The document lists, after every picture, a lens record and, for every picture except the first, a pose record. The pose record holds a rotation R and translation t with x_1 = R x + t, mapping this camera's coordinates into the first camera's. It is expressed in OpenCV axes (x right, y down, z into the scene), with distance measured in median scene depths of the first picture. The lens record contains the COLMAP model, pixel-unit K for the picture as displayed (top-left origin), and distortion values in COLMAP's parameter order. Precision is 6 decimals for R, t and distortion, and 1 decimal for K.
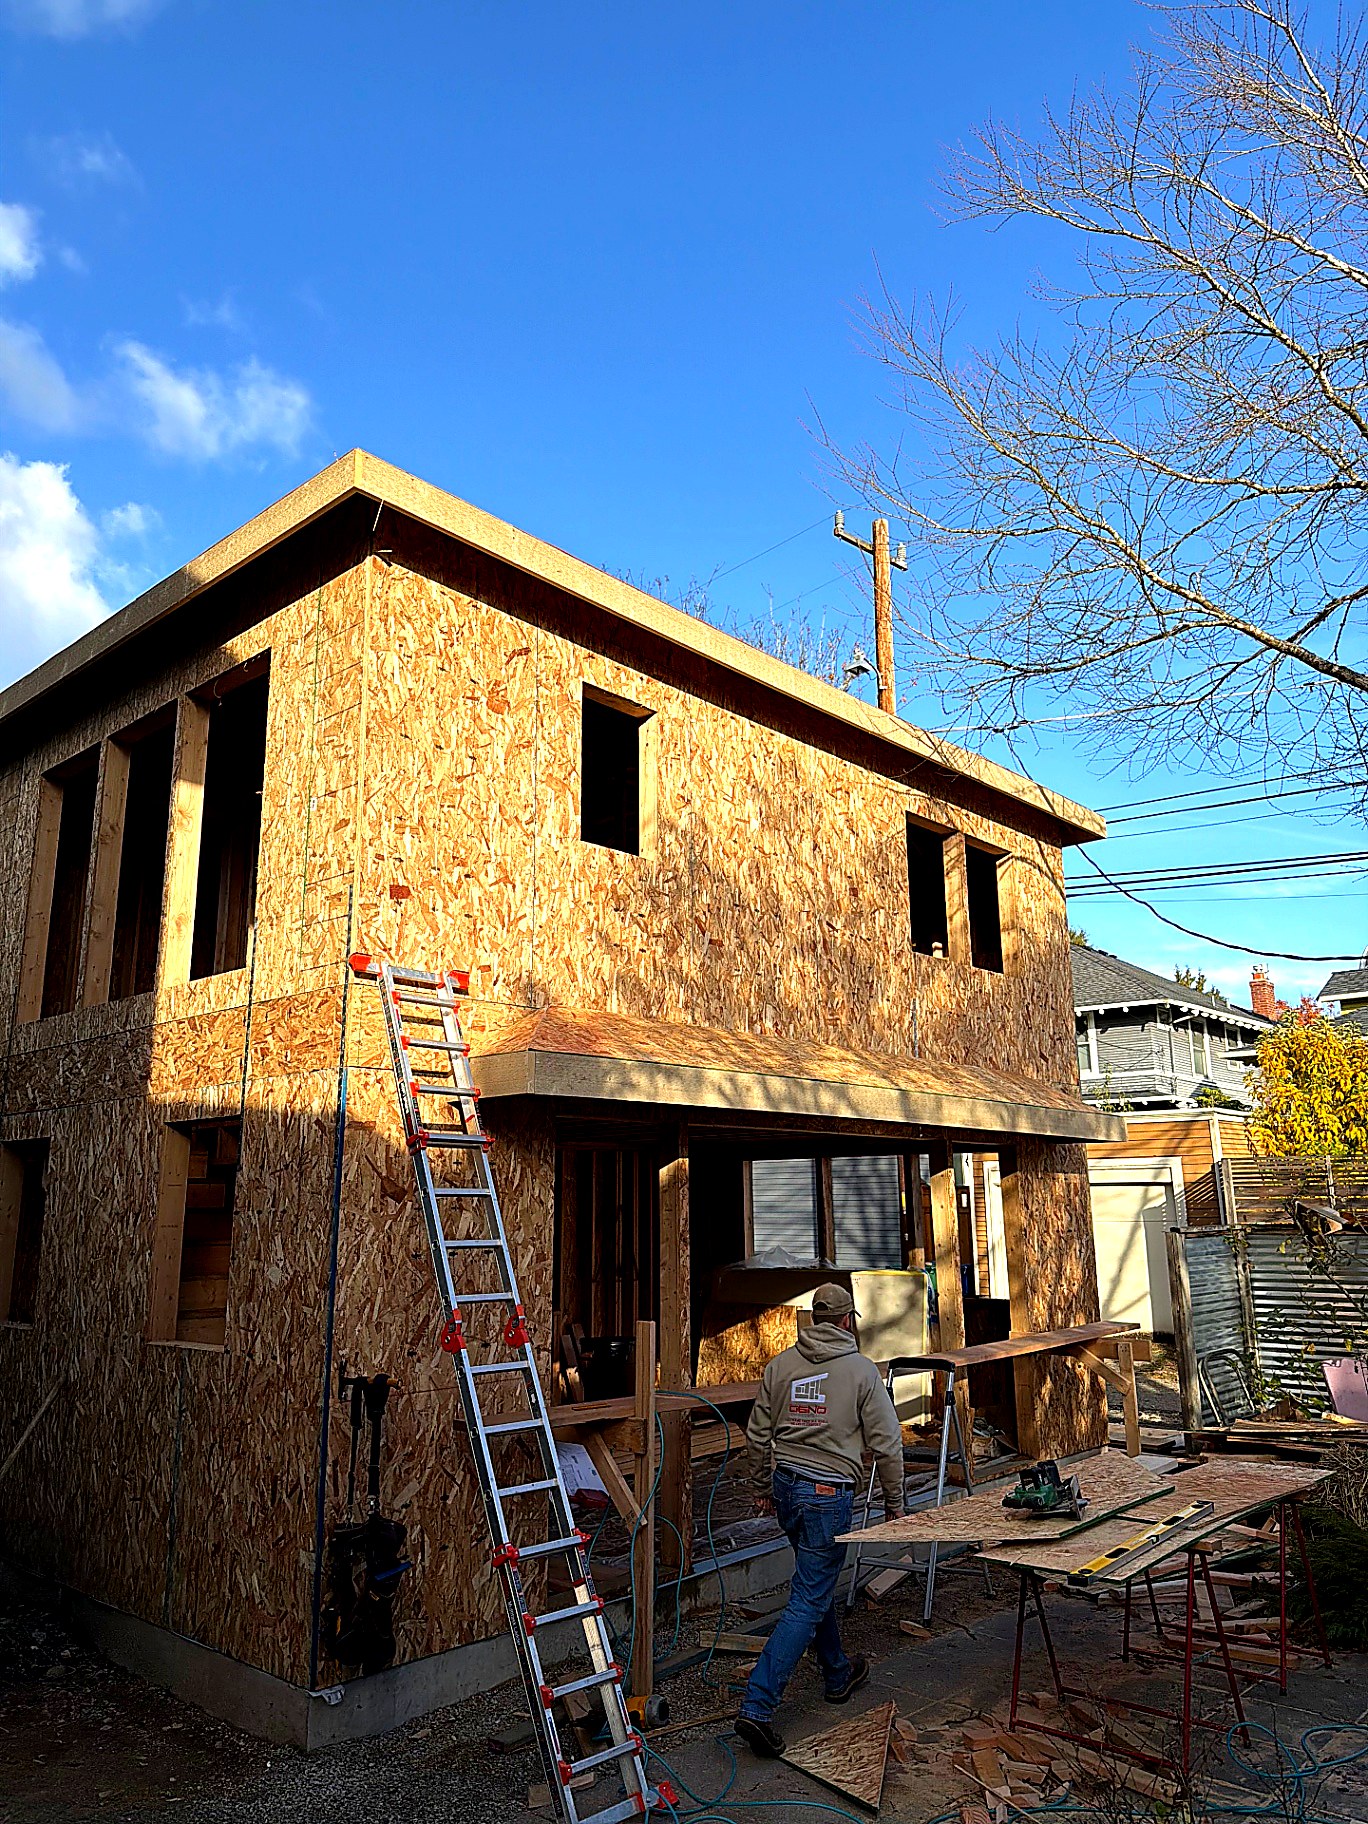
lens RADIAL K [[1277.9, 0, 693.6], [0, 1277.9, 911.3], [0, 0, 1]] dist [0.117494, -0.165430]
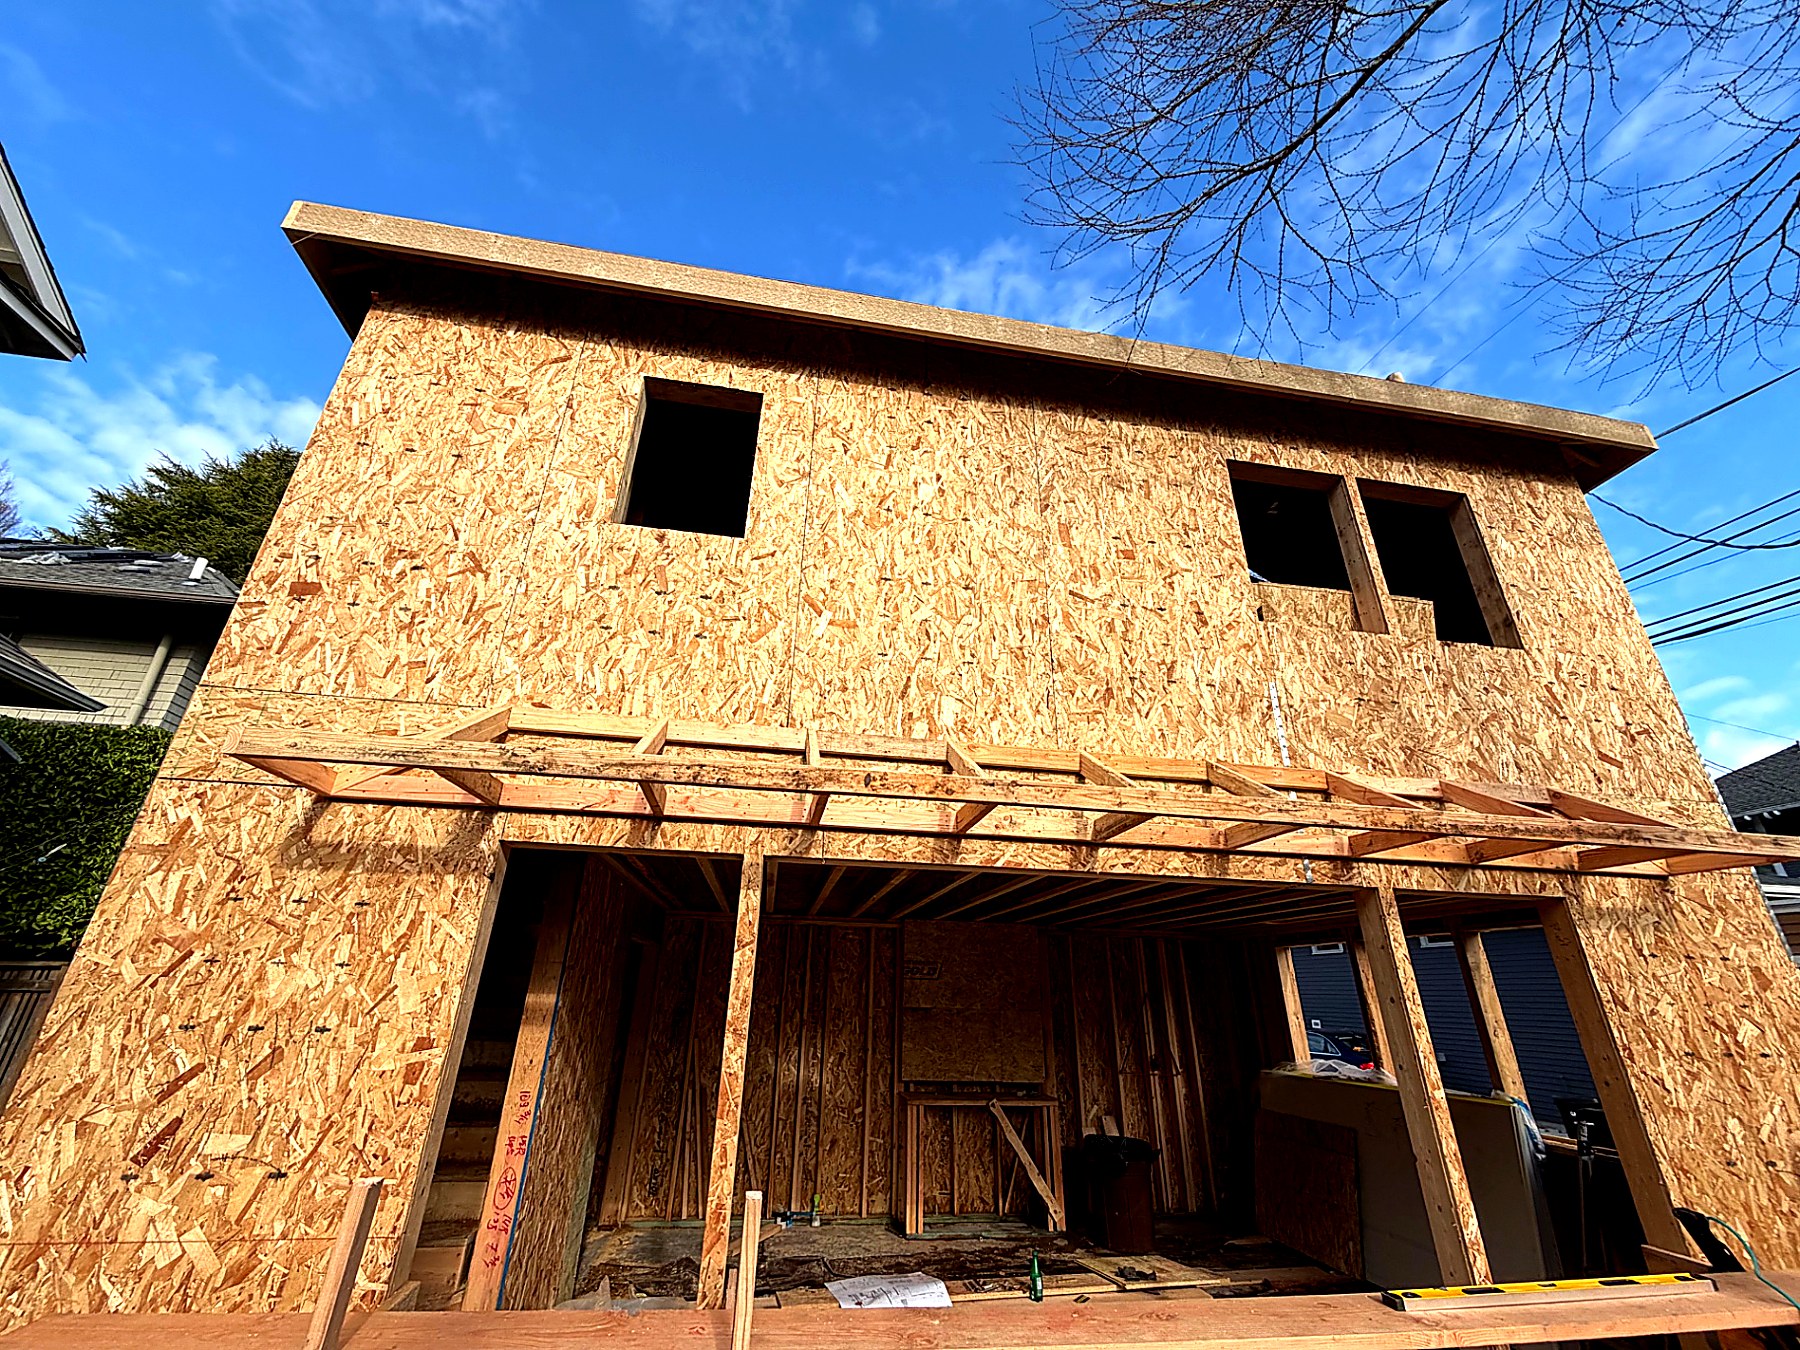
lens RADIAL K [[725.4, 0, 900.0], [0, 725.4, 675.0], [0, 0, 1]] dist [0.000484, -0.000174]
pose [[0.783244, -0.226732, -0.578896, 0.316776], [0.109547, 0.966891, -0.230479, 0.173486], [0.611987, 0.117105, 0.782150, 0.735839]]
